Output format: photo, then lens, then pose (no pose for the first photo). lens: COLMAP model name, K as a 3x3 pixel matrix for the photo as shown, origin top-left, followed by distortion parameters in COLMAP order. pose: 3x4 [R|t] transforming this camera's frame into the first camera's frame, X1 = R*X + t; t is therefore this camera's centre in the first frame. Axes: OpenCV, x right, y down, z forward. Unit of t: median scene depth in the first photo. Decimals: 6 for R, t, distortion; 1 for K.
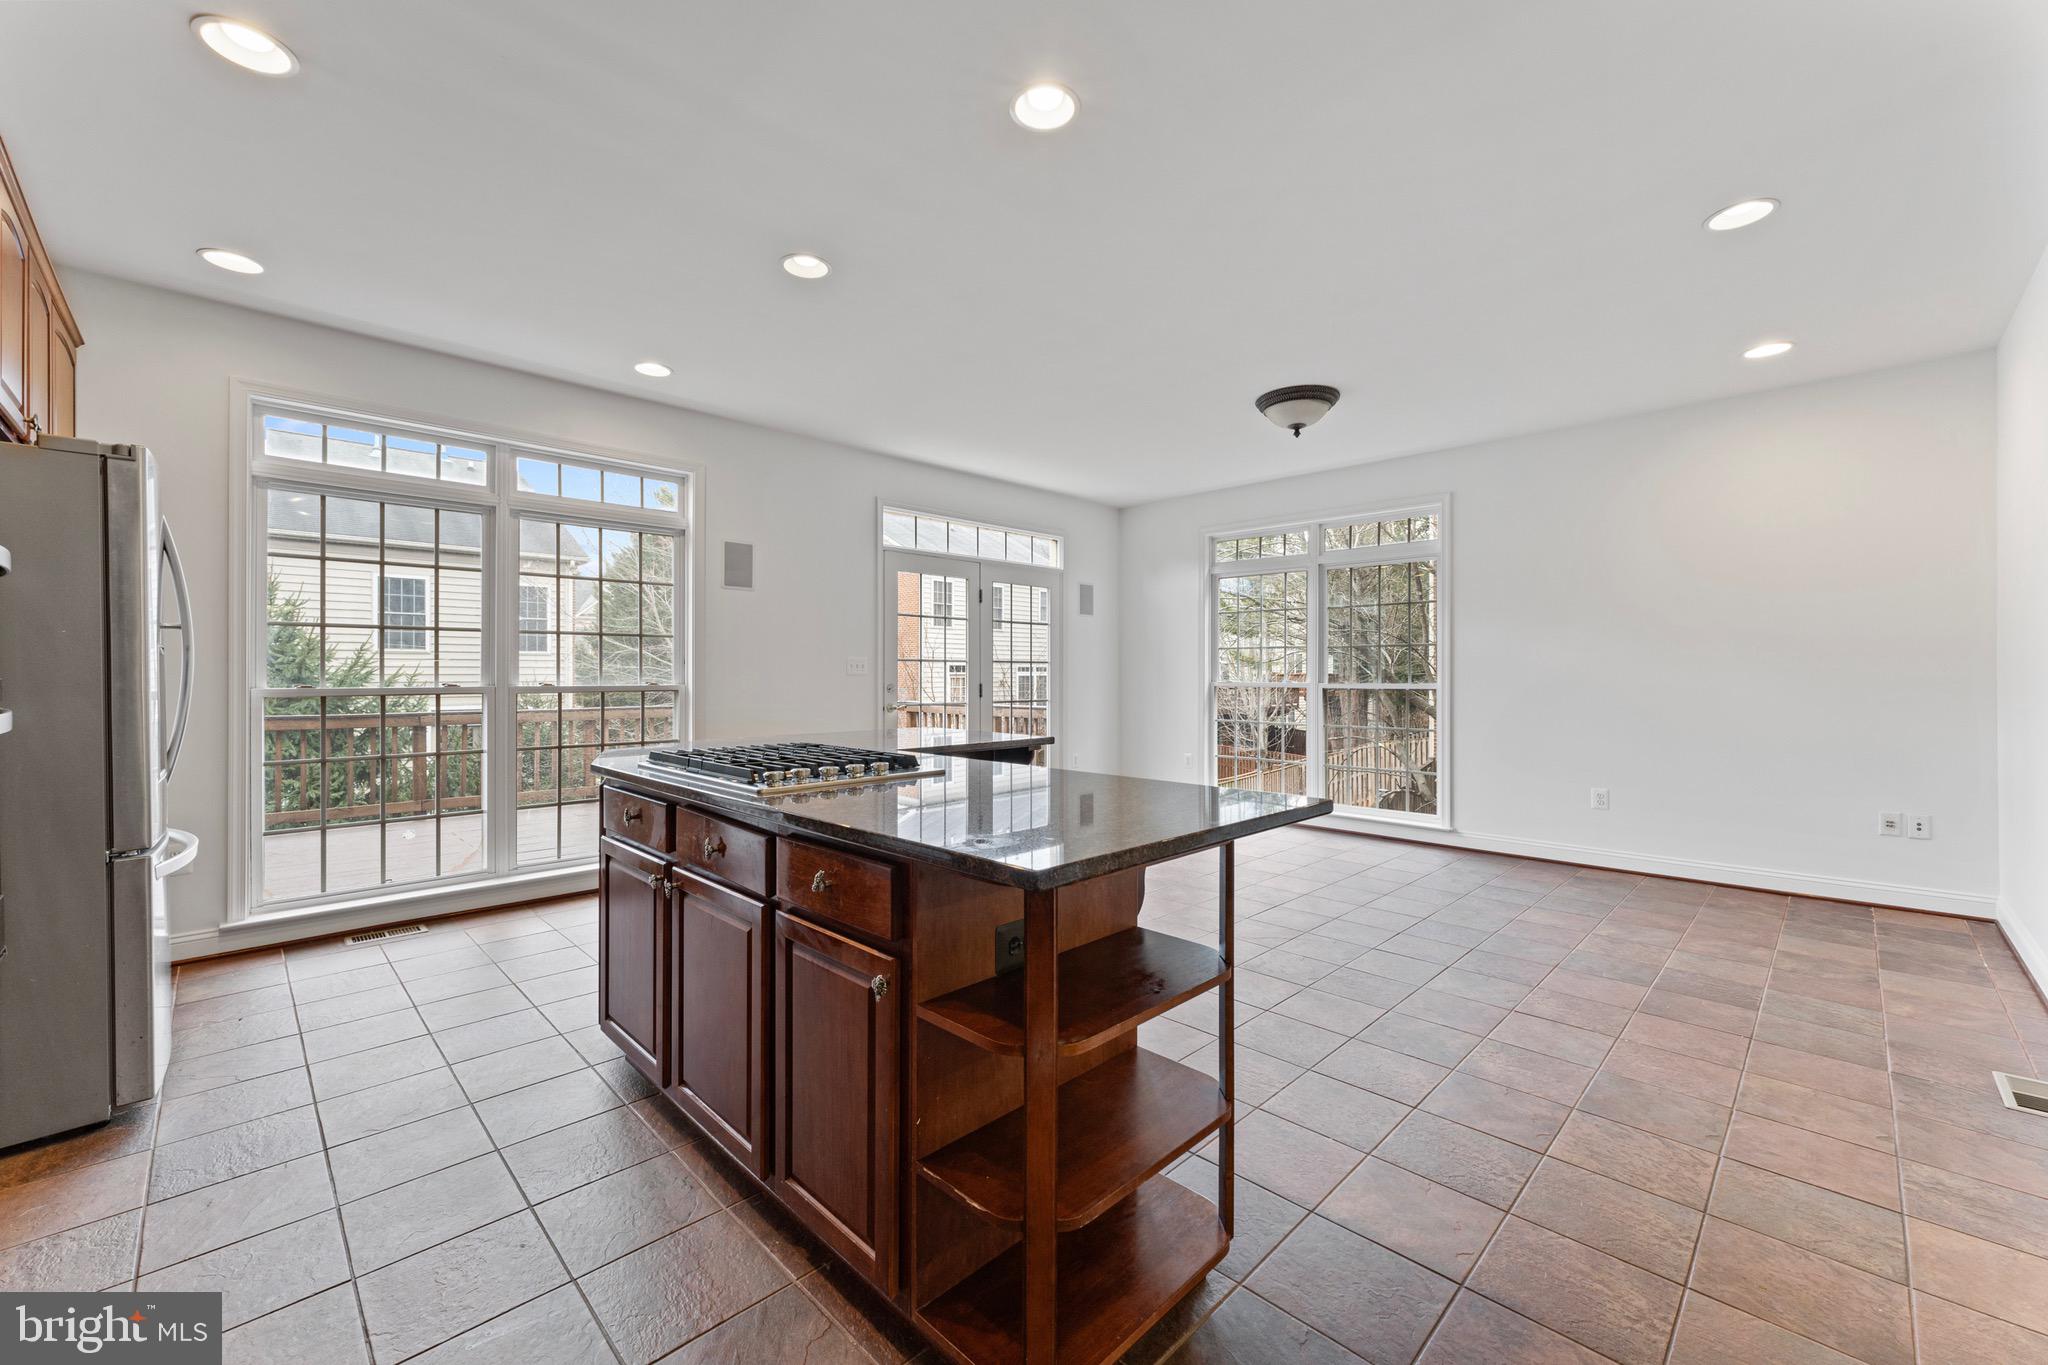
lens RADIAL K [[818.2, 0, 1027.6], [0, 818.2, 674.9], [0, 0, 1]] dist [0.003349, -0.000984]
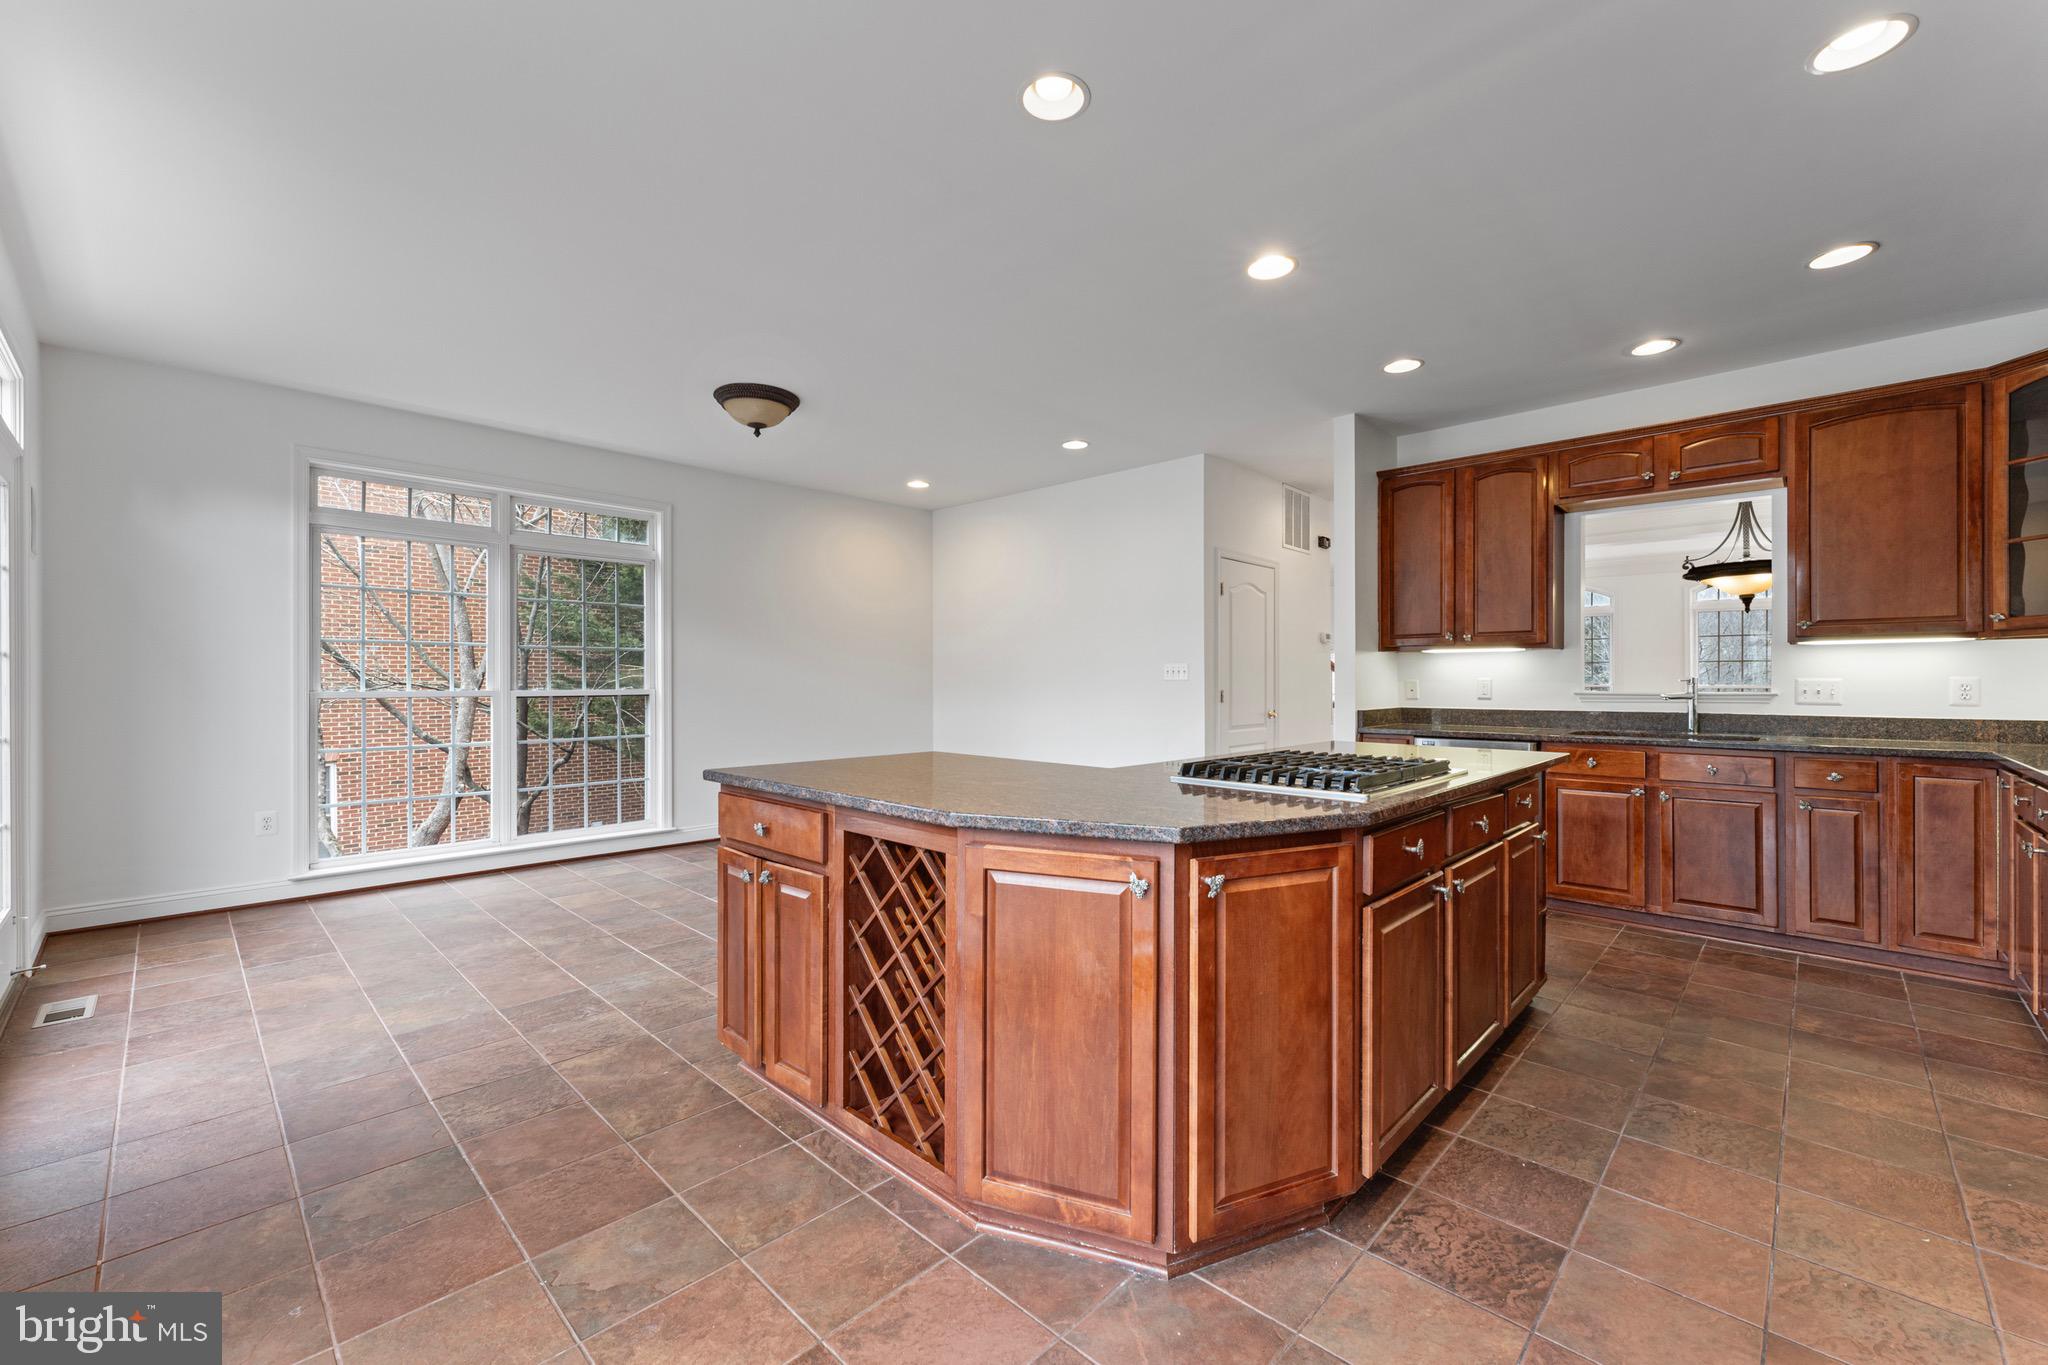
lens RADIAL K [[818.2, 0, 1015.0], [0, 818.2, 687.1], [0, 0, 1]] dist [0.003349, -0.000984]
pose [[-0.010090, -0.010306, 0.999896, -0.627984], [-0.000035, 0.999947, 0.010306, -0.003033], [-0.999949, 0.000069, -0.010090, 0.678235]]
